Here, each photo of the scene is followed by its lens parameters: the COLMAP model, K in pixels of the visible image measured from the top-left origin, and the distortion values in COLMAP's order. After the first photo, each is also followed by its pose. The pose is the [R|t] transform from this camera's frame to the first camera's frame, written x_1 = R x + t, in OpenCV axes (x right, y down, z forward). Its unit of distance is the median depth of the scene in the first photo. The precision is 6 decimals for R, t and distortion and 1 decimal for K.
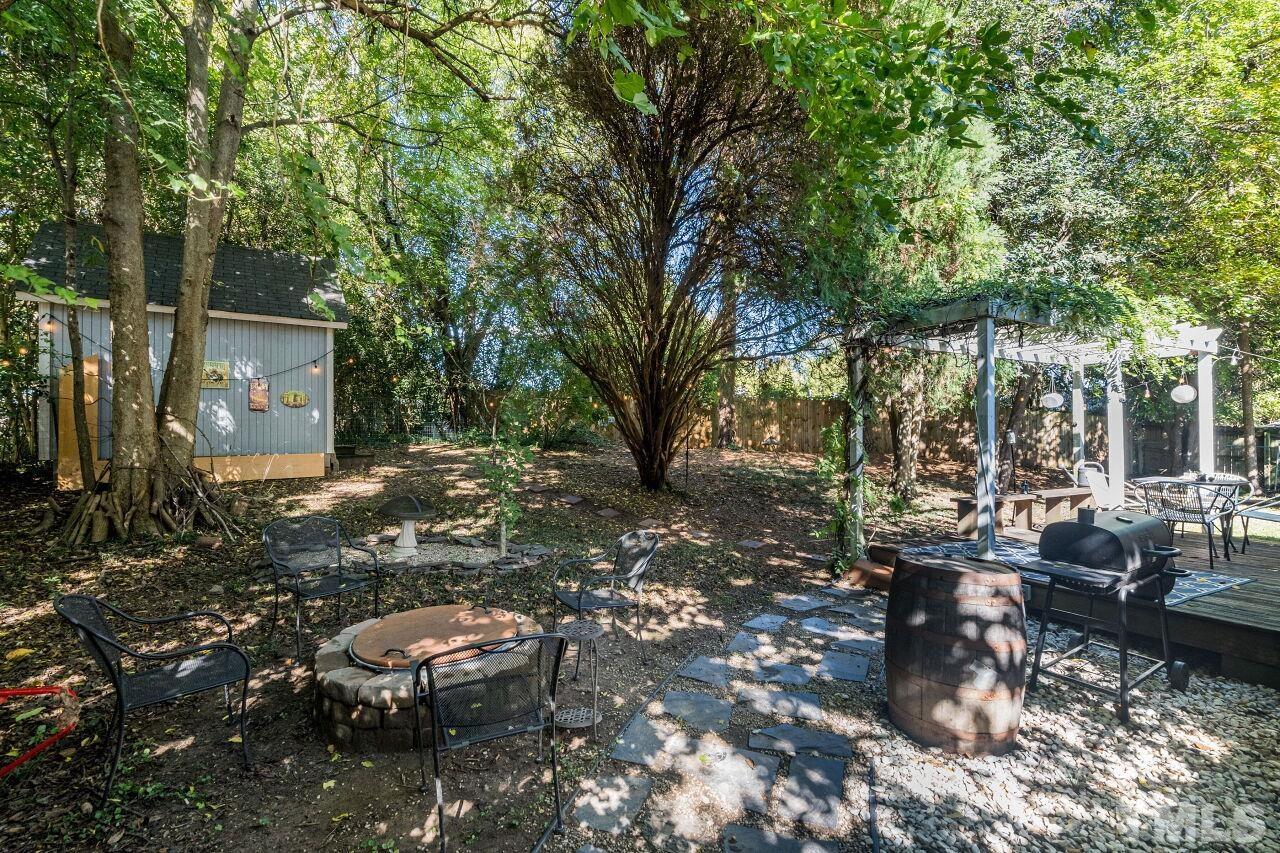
lens RADIAL K [[606.1, 0, 652.8], [0, 606.1, 426.3], [0, 0, 1]] dist [0.000460, 0.000368]
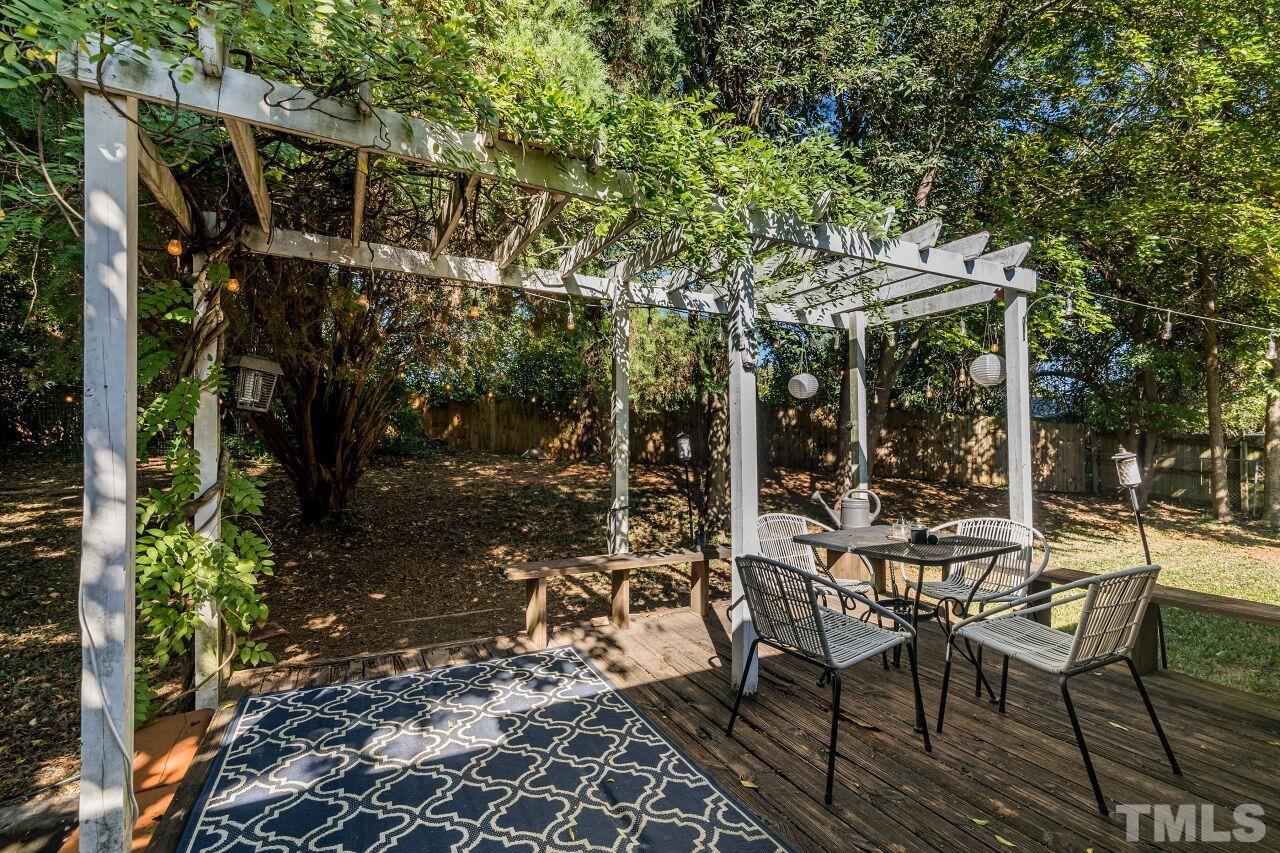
lens RADIAL K [[606.1, 0, 652.8], [0, 606.1, 426.3], [0, 0, 1]] dist [0.000460, 0.000368]
pose [[0.999863, 0.000854, -0.016530, 0.222066], [-0.001123, 0.999866, -0.016308, 0.003249], [0.016514, 0.016324, 0.999730, 0.169476]]
